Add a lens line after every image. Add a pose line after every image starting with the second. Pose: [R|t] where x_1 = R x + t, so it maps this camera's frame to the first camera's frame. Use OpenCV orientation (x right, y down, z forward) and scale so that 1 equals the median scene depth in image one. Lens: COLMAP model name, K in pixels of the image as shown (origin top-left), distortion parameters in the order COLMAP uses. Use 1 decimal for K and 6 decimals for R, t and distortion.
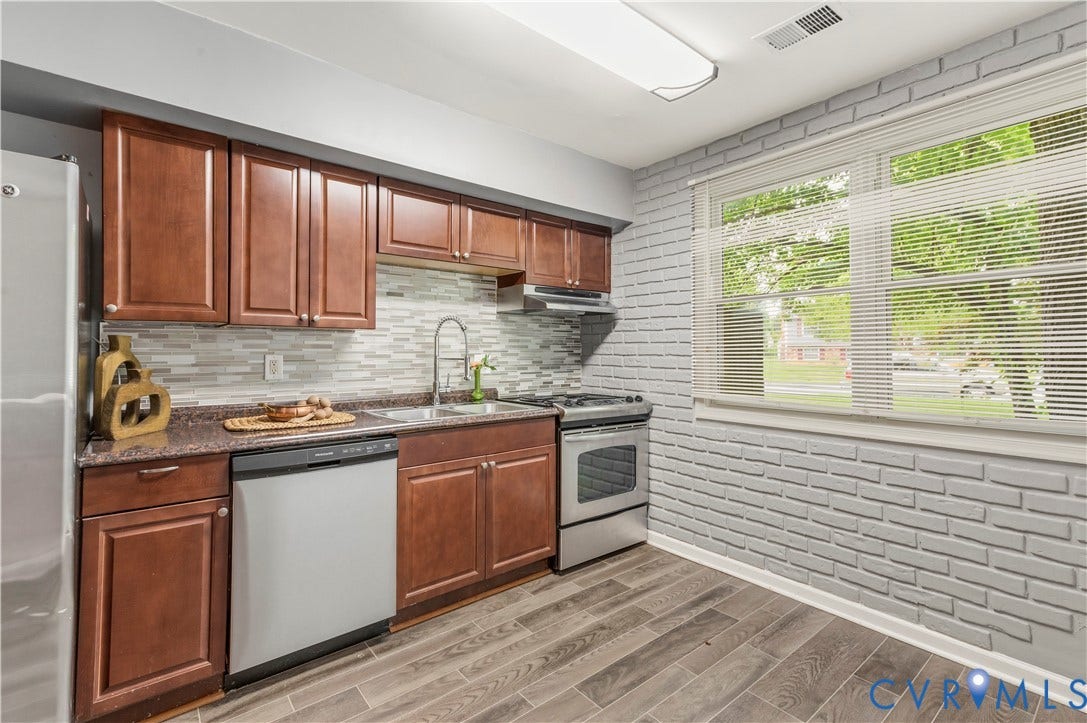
lens RADIAL K [[489.5, 0, 540.2], [0, 489.5, 342.1], [0, 0, 1]] dist [0.019218, -0.003024]
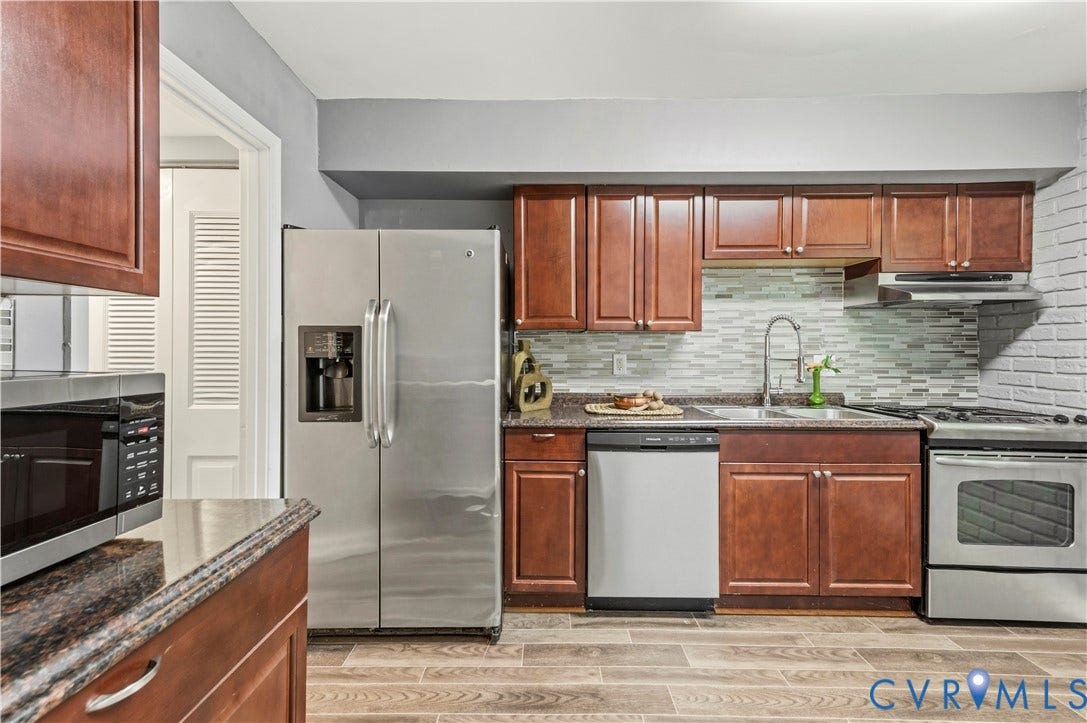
lens RADIAL K [[489.5, 0, 539.7], [0, 489.5, 352.2], [0, 0, 1]] dist [0.019218, -0.003024]
pose [[0.770137, 0.002991, -0.637871, 0.079678], [0.010690, 0.999788, 0.017595, -0.002667], [0.637788, -0.020369, 0.769942, -0.056049]]
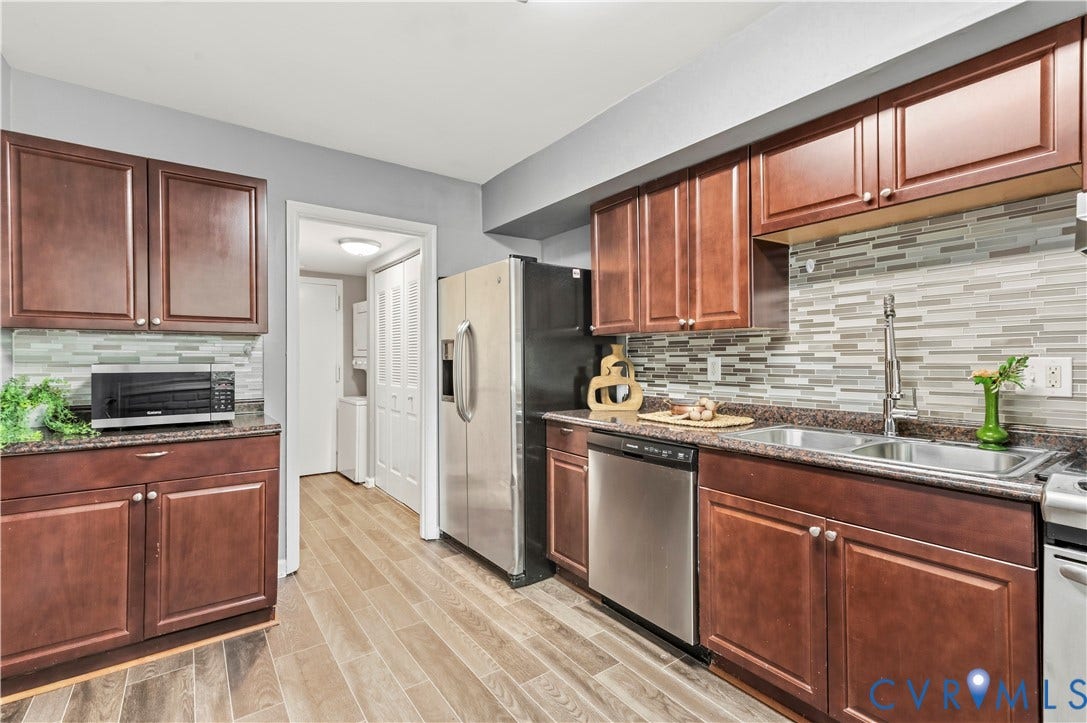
lens RADIAL K [[489.5, 0, 540.5], [0, 489.5, 360.4], [0, 0, 1]] dist [0.019218, -0.003024]
pose [[-0.055236, 0.005018, -0.998461, 0.558828], [0.023902, 0.999707, 0.003702, 0.020173], [0.998187, -0.023661, -0.055340, 0.706336]]
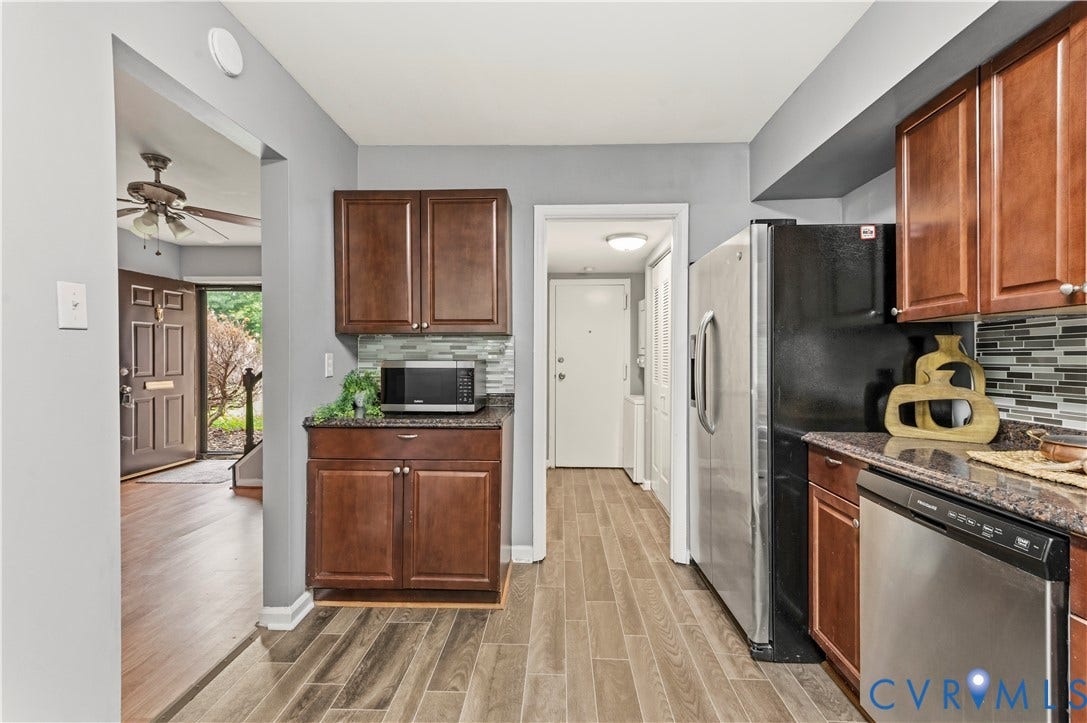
lens RADIAL K [[489.5, 0, 544.0], [0, 489.5, 361.8], [0, 0, 1]] dist [0.019218, -0.003024]
pose [[-0.655080, 0.007553, -0.755522, 0.328111], [0.016356, 0.999857, -0.004186, 0.024526], [0.755382, -0.015099, -0.655110, 0.864130]]
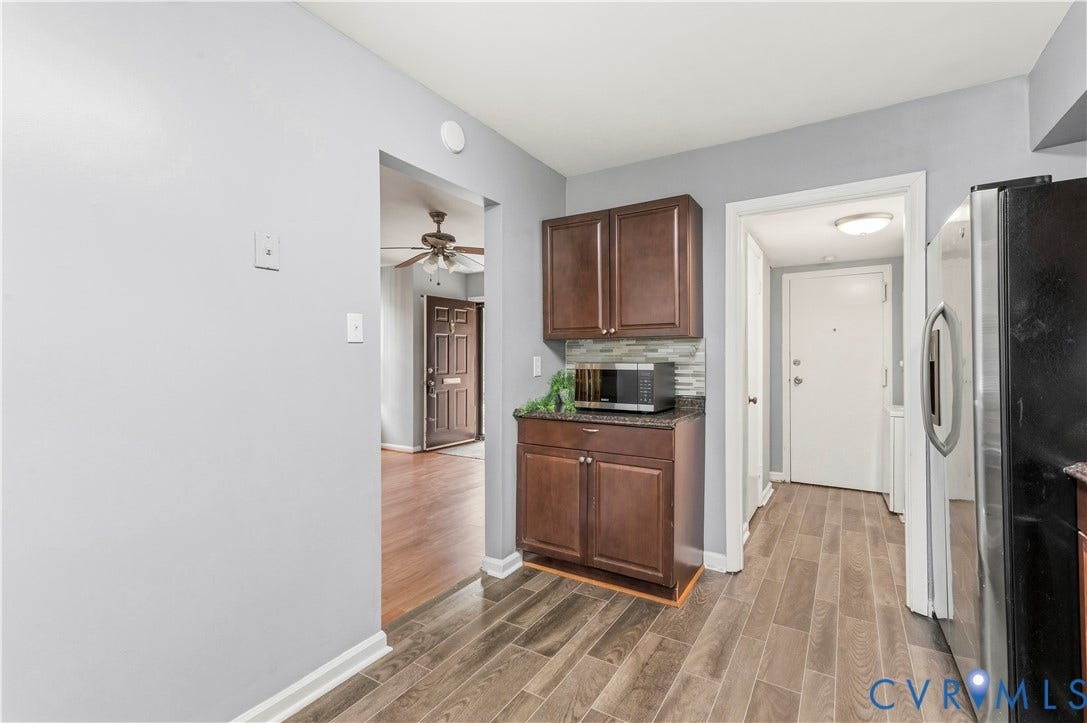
lens RADIAL K [[489.5, 0, 541.7], [0, 489.5, 355.2], [0, 0, 1]] dist [0.019218, -0.003024]
pose [[-0.944995, -0.000823, -0.327084, 0.230065], [0.009079, 0.999545, -0.028747, 0.026947], [0.326959, -0.030136, -0.944558, 1.025712]]
